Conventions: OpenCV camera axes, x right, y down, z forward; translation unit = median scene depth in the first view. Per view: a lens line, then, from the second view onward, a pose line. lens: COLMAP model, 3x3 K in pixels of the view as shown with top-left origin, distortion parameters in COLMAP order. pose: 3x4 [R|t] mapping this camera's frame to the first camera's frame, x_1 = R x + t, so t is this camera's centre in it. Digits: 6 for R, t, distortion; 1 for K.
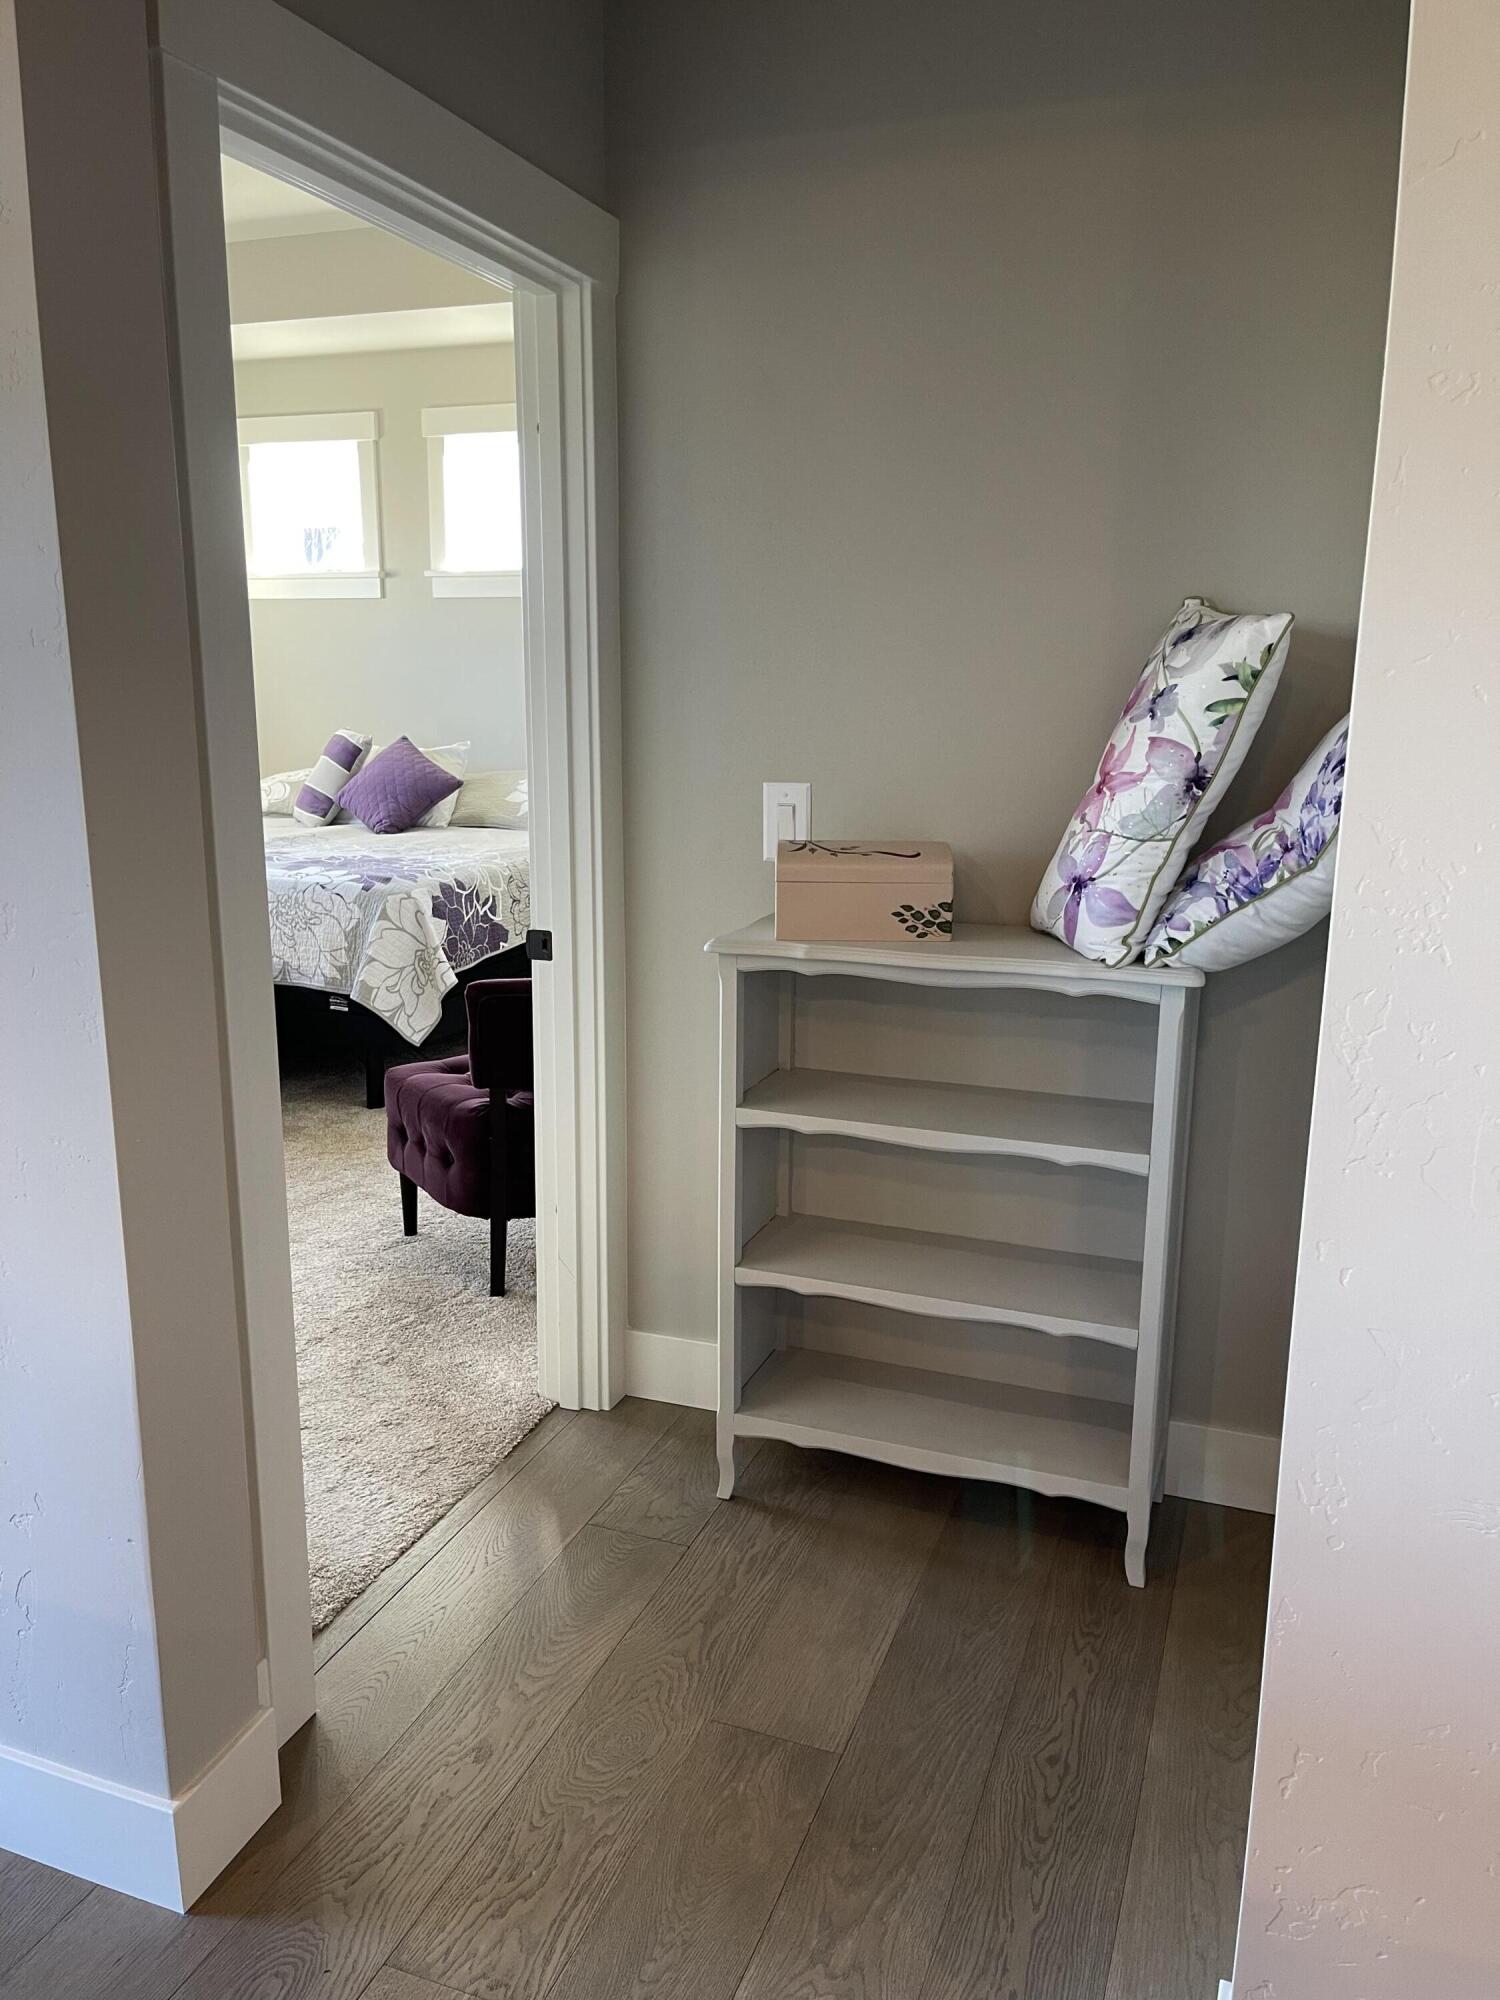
lens RADIAL K [[1516.0, 0, 727.6], [0, 1516.0, 1000.4], [0, 0, 1]] dist [0.074989, -0.125745]
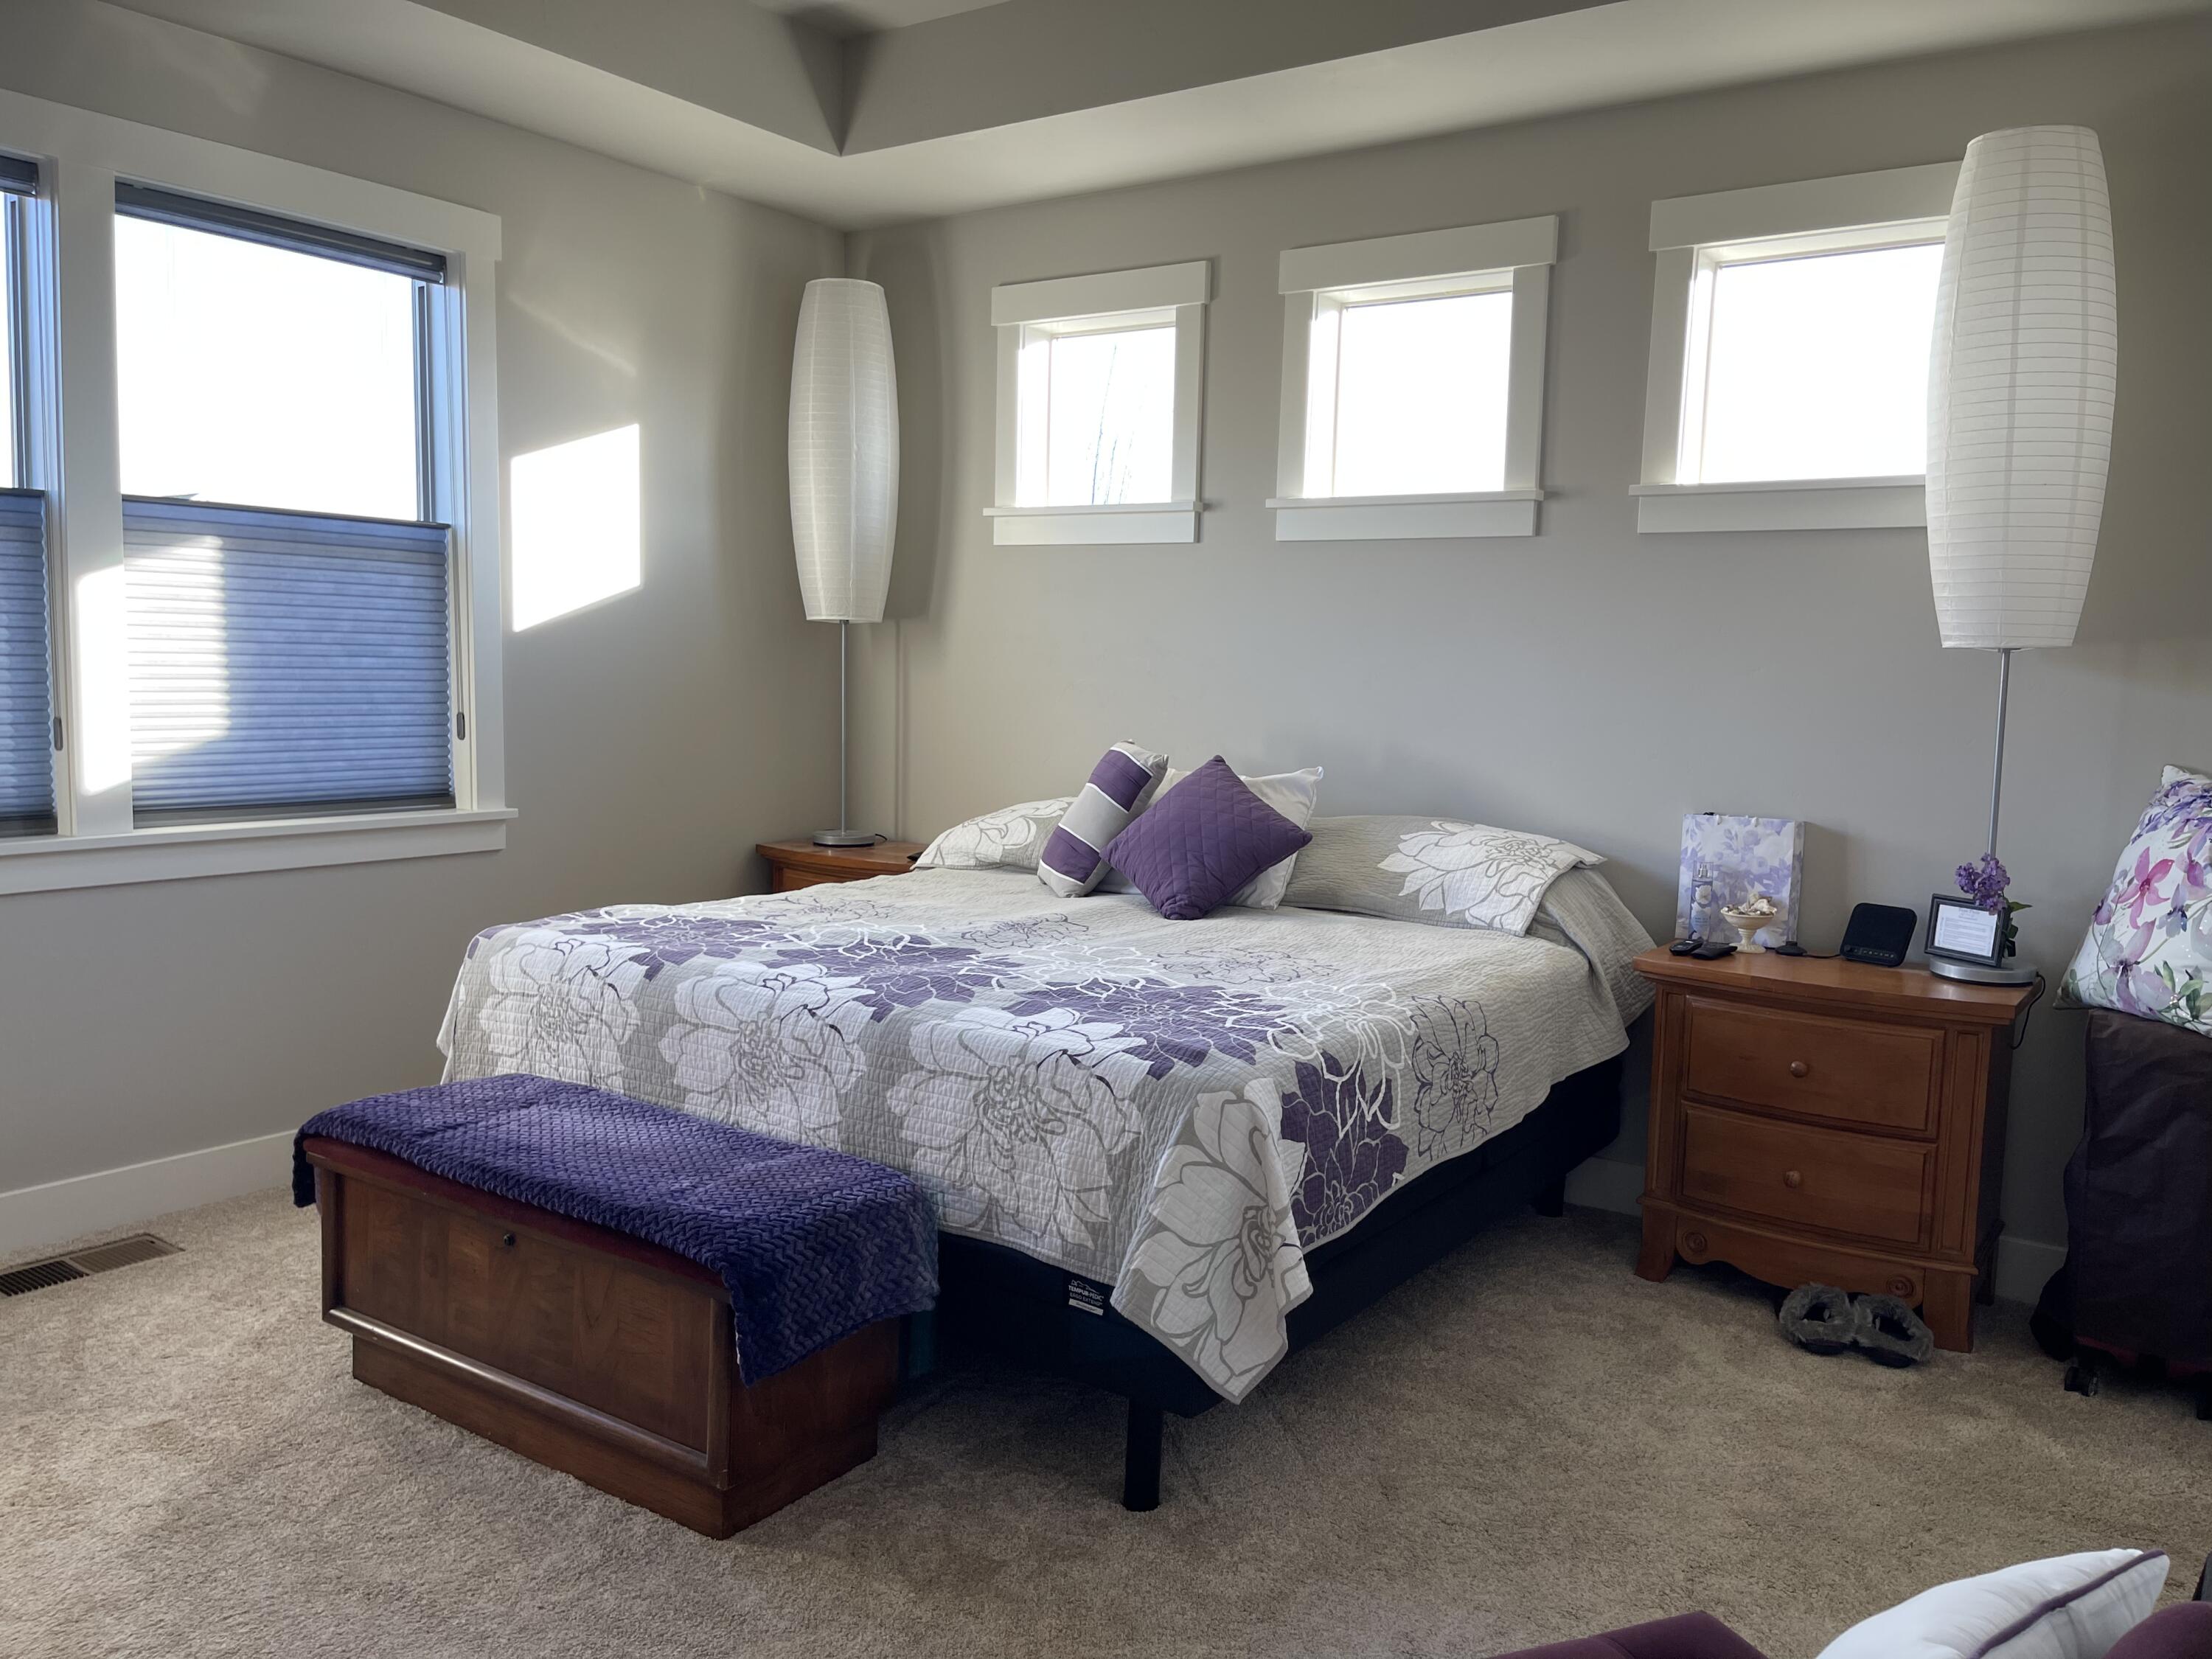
lens RADIAL K [[1673.1, 0, 1113.6], [0, 1673.1, 842.7], [0, 0, 1]] dist [0.077155, -0.114535]
pose [[0.971322, 0.049077, -0.232646, -0.119744], [-0.072770, 0.992873, -0.094376, -0.091007], [0.226356, 0.108599, 0.967972, 0.429675]]
